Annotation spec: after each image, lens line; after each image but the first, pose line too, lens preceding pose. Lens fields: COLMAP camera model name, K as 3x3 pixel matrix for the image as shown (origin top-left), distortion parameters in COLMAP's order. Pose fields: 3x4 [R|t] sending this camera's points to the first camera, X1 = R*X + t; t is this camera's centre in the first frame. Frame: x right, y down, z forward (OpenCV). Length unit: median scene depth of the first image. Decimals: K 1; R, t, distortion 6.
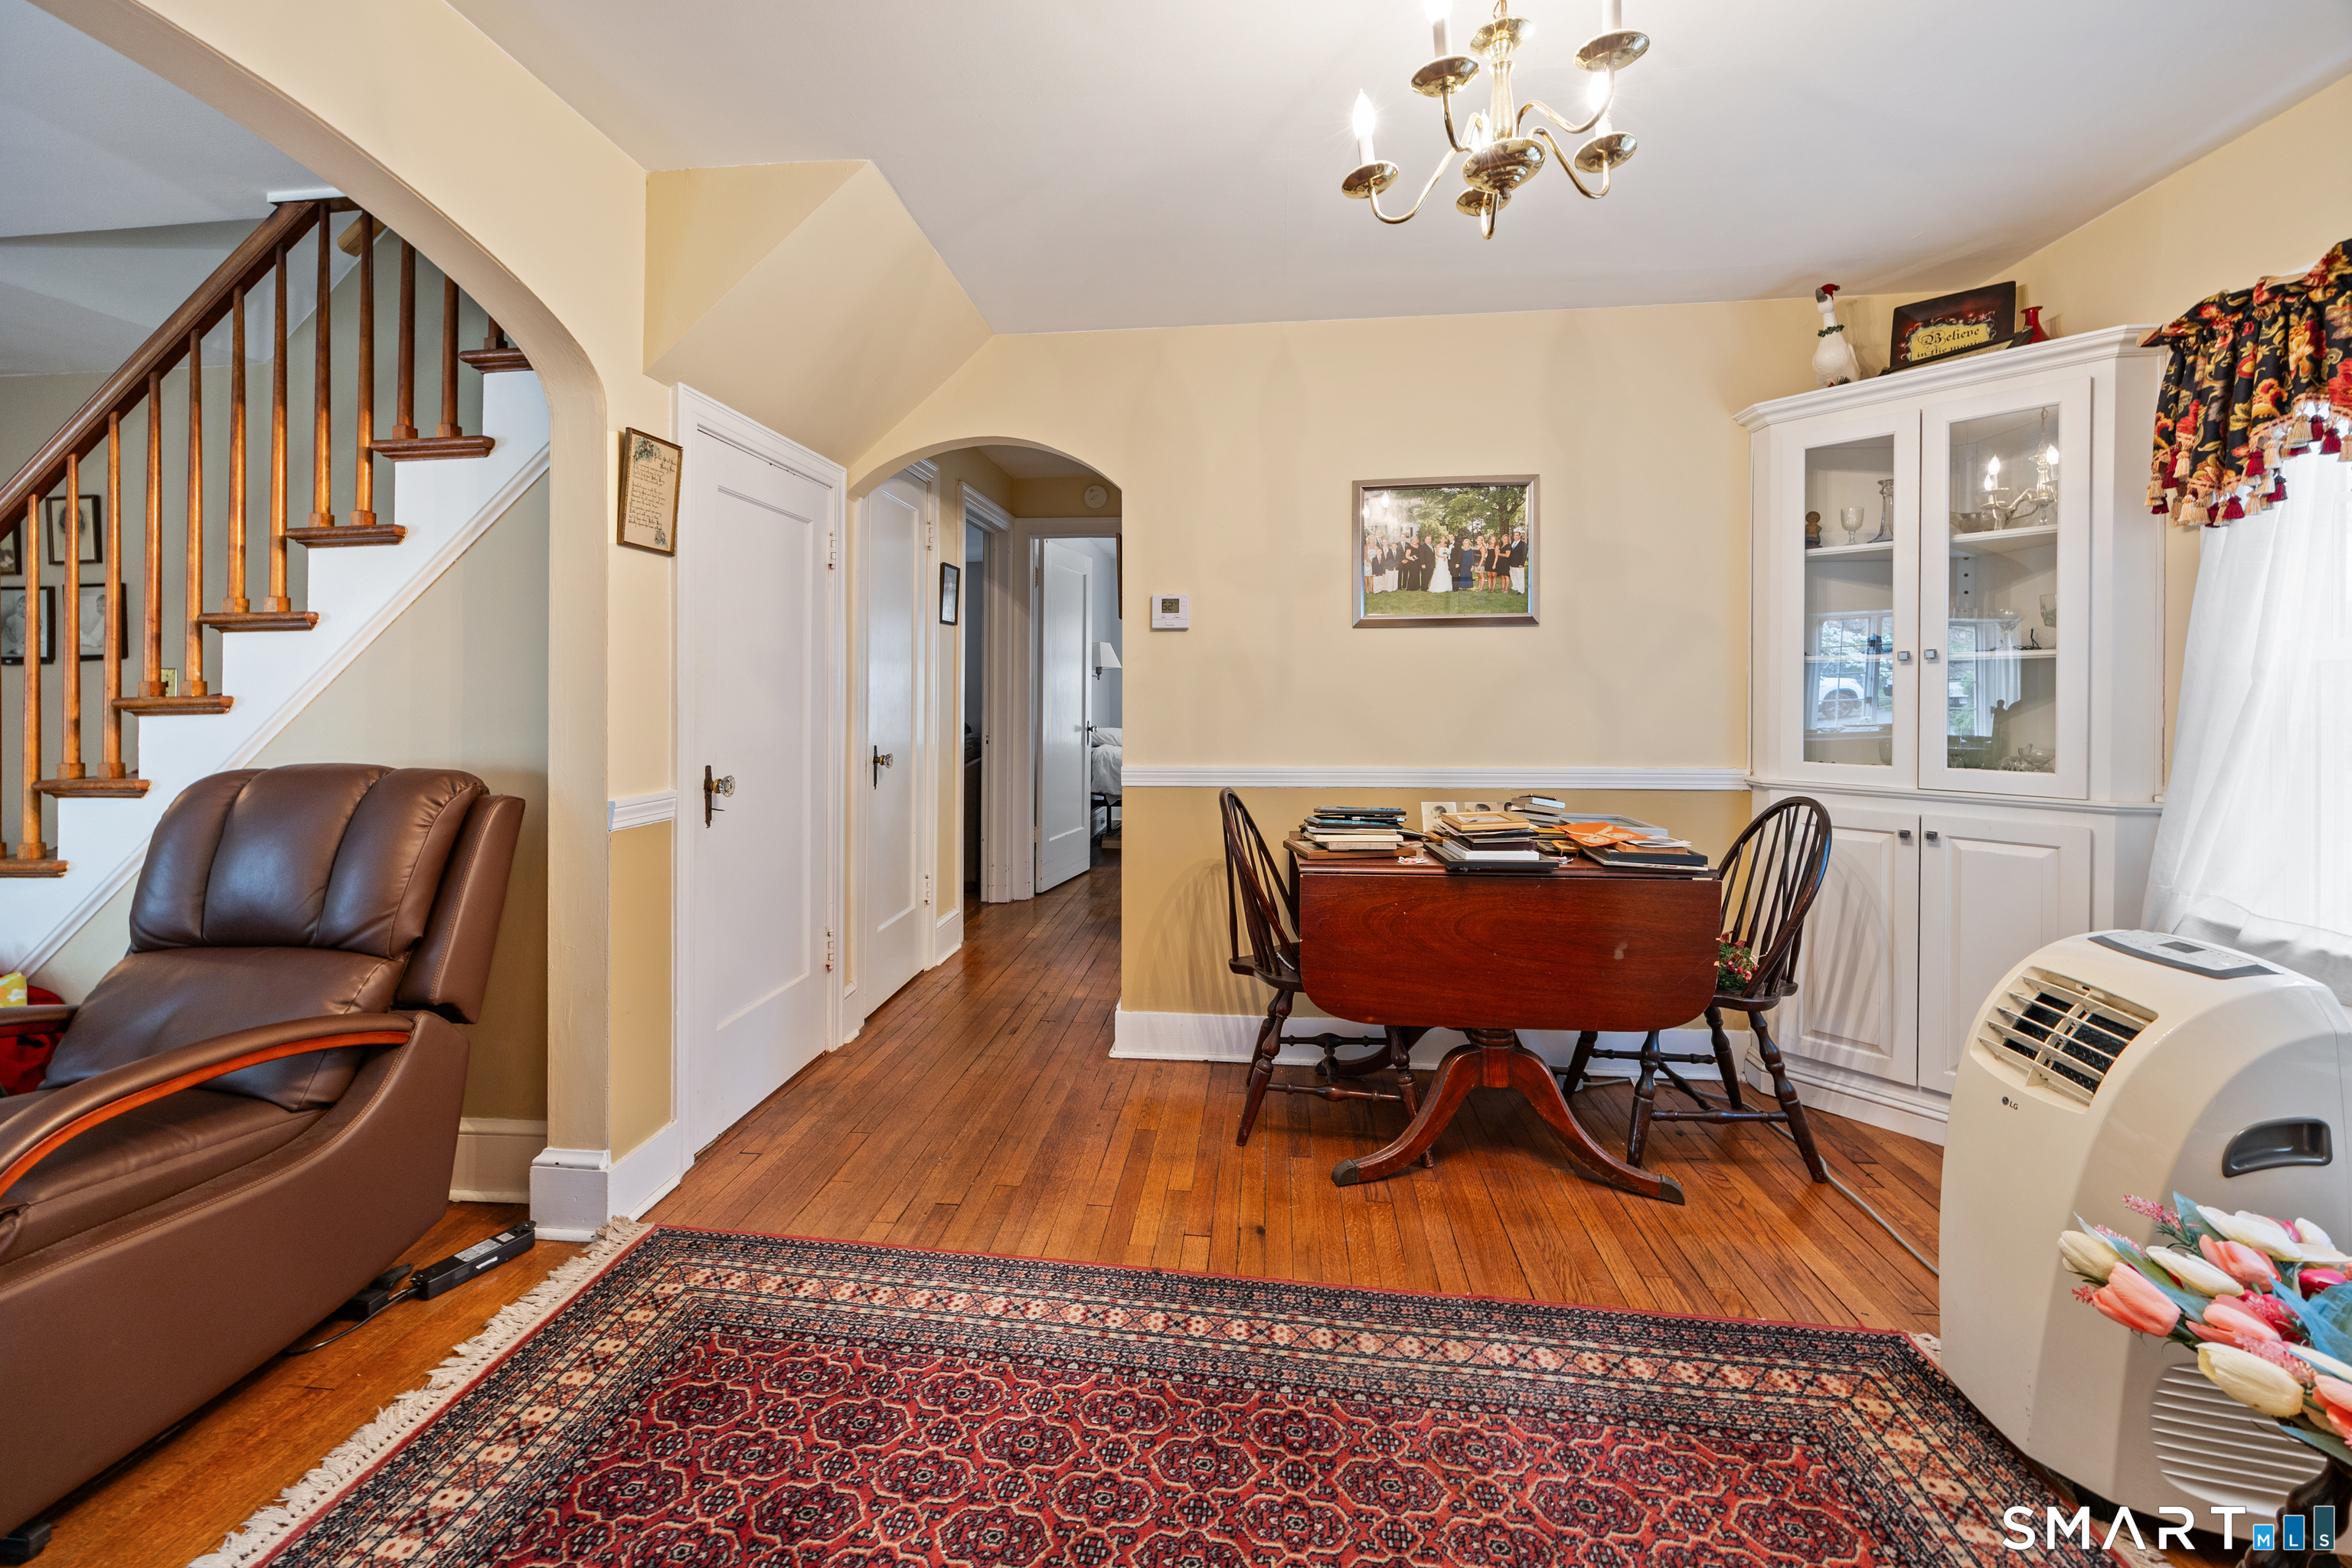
lens RADIAL K [[947.0, 0, 1171.6], [0, 947.0, 694.5], [0, 0, 1]] dist [0.000445, -0.000190]
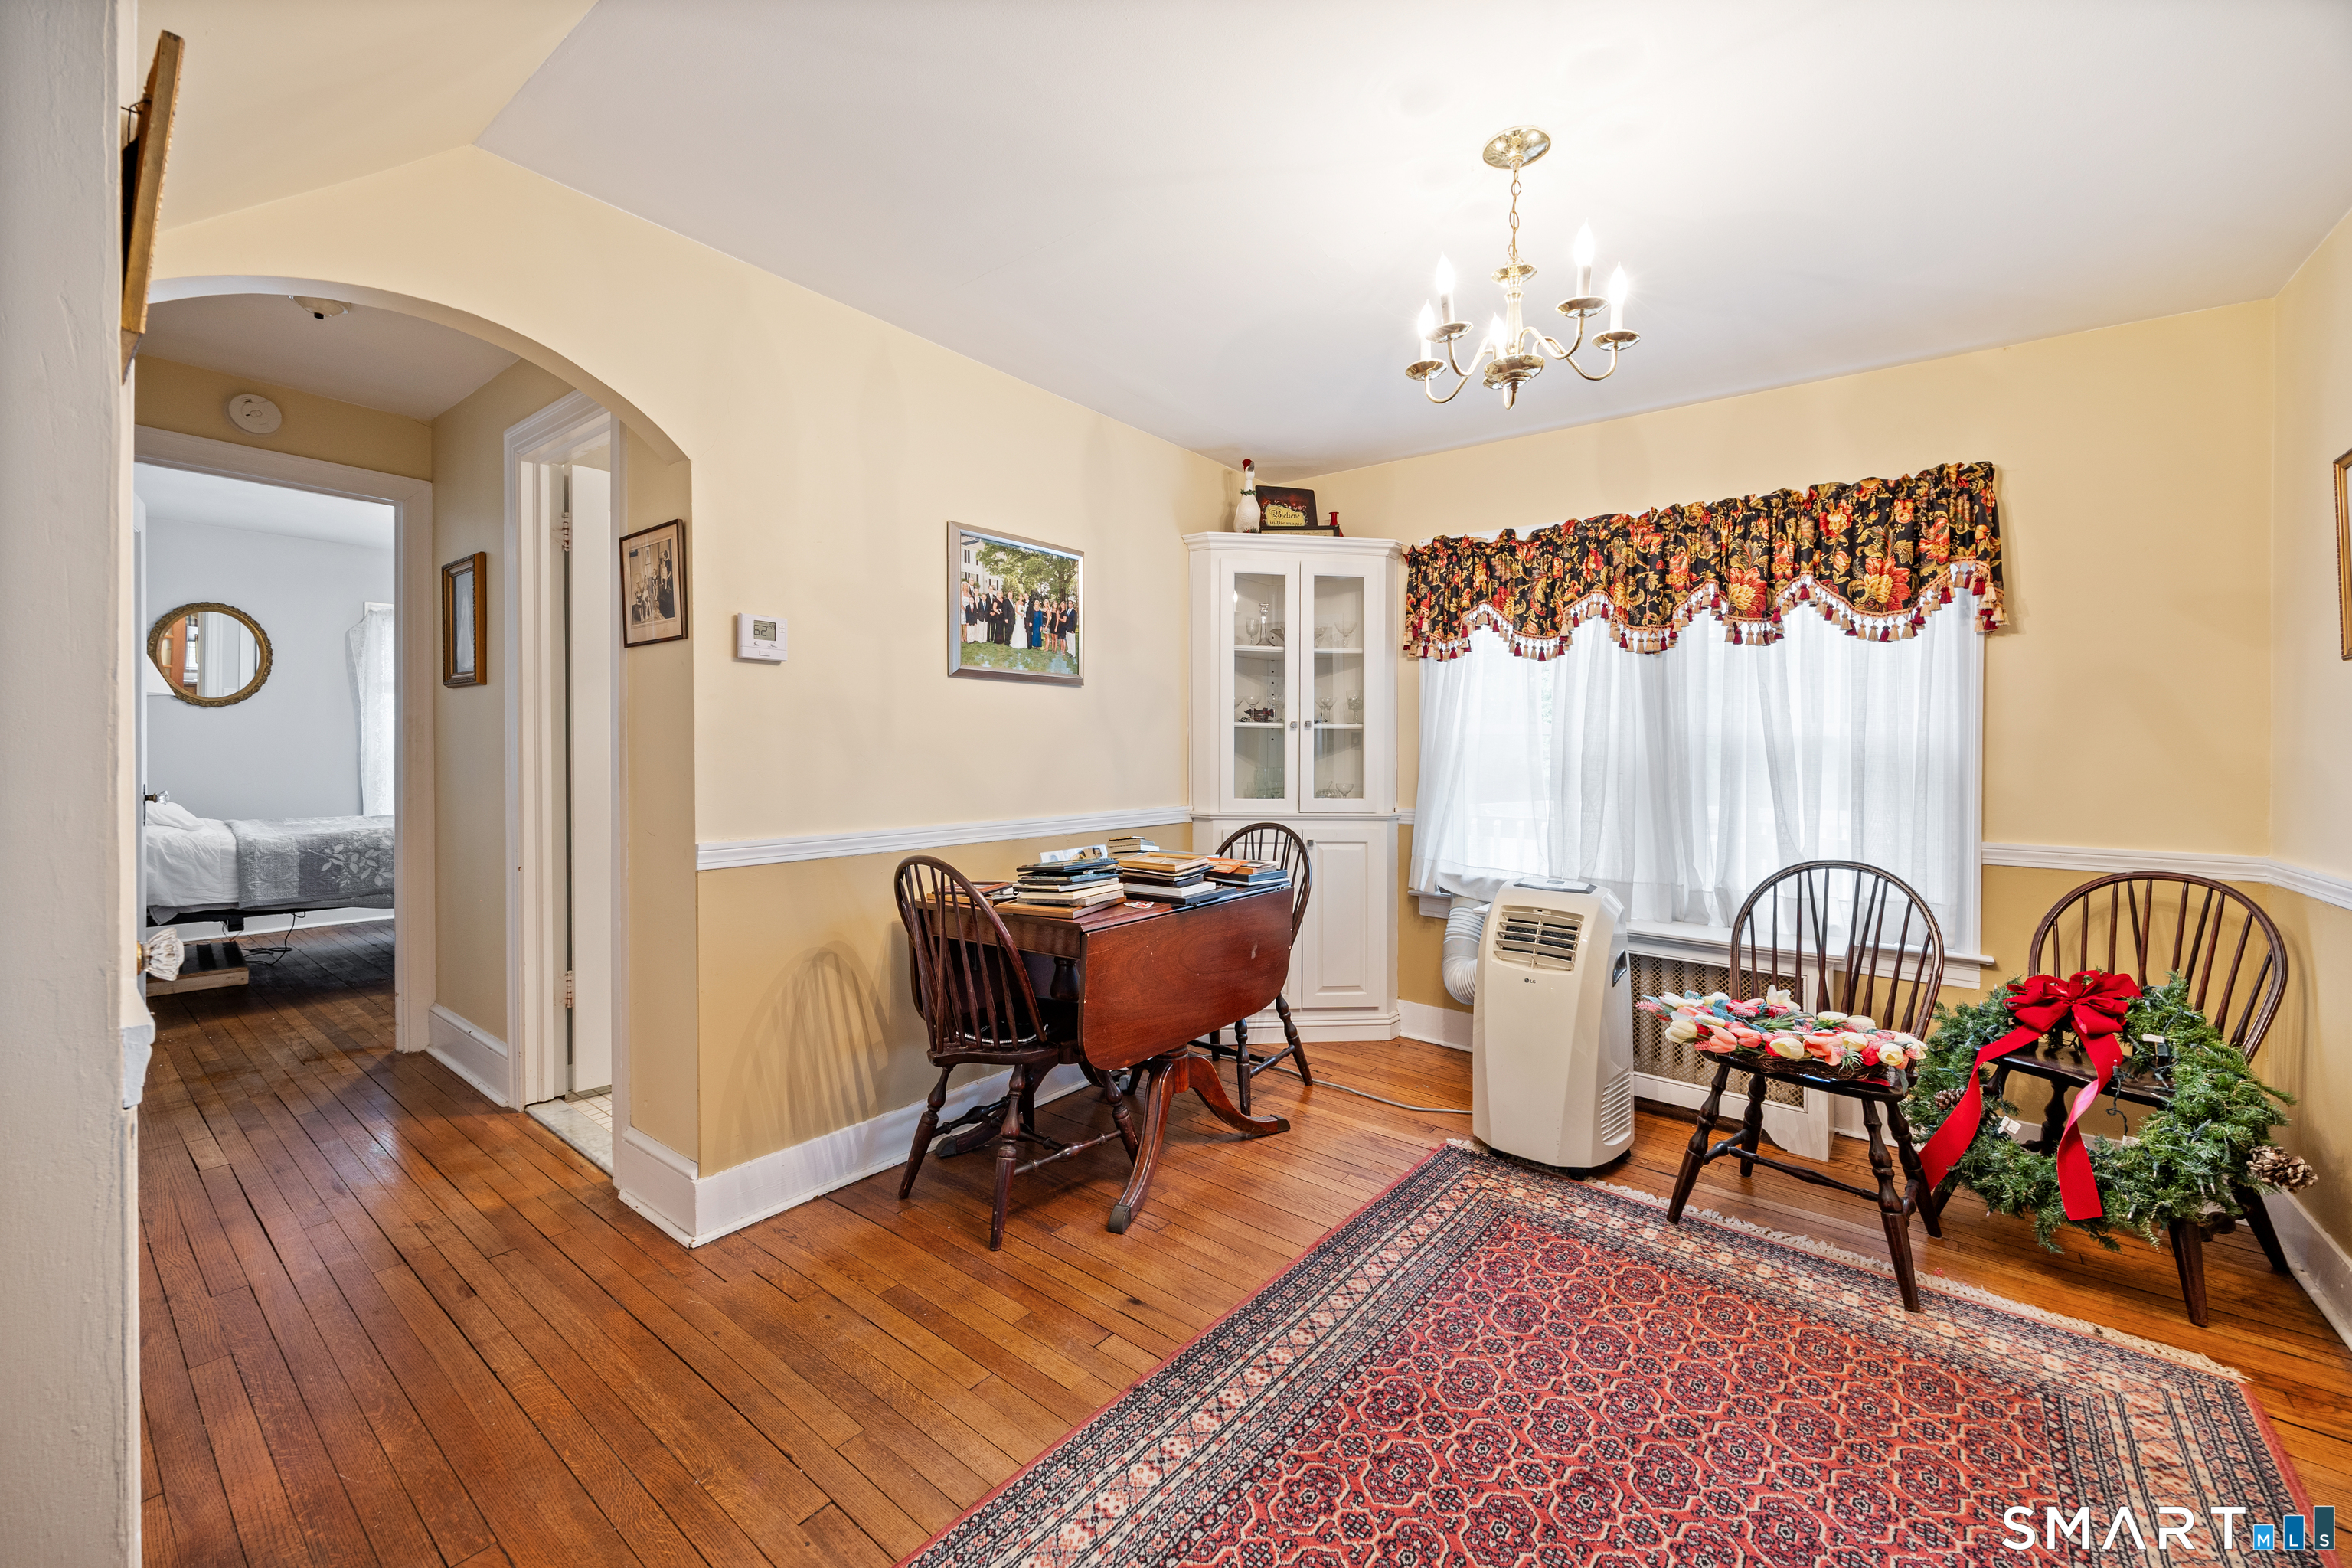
lens RADIAL K [[923.4, 0, 1174.0], [0, 923.4, 750.0], [0, 0, 1]] dist [-0.000705, -0.000159]
pose [[0.526597, 0.003502, 0.850108, -0.588334], [-0.009642, 0.999952, 0.001853, -0.001345], [-0.850060, -0.009173, 0.526605, 0.402197]]
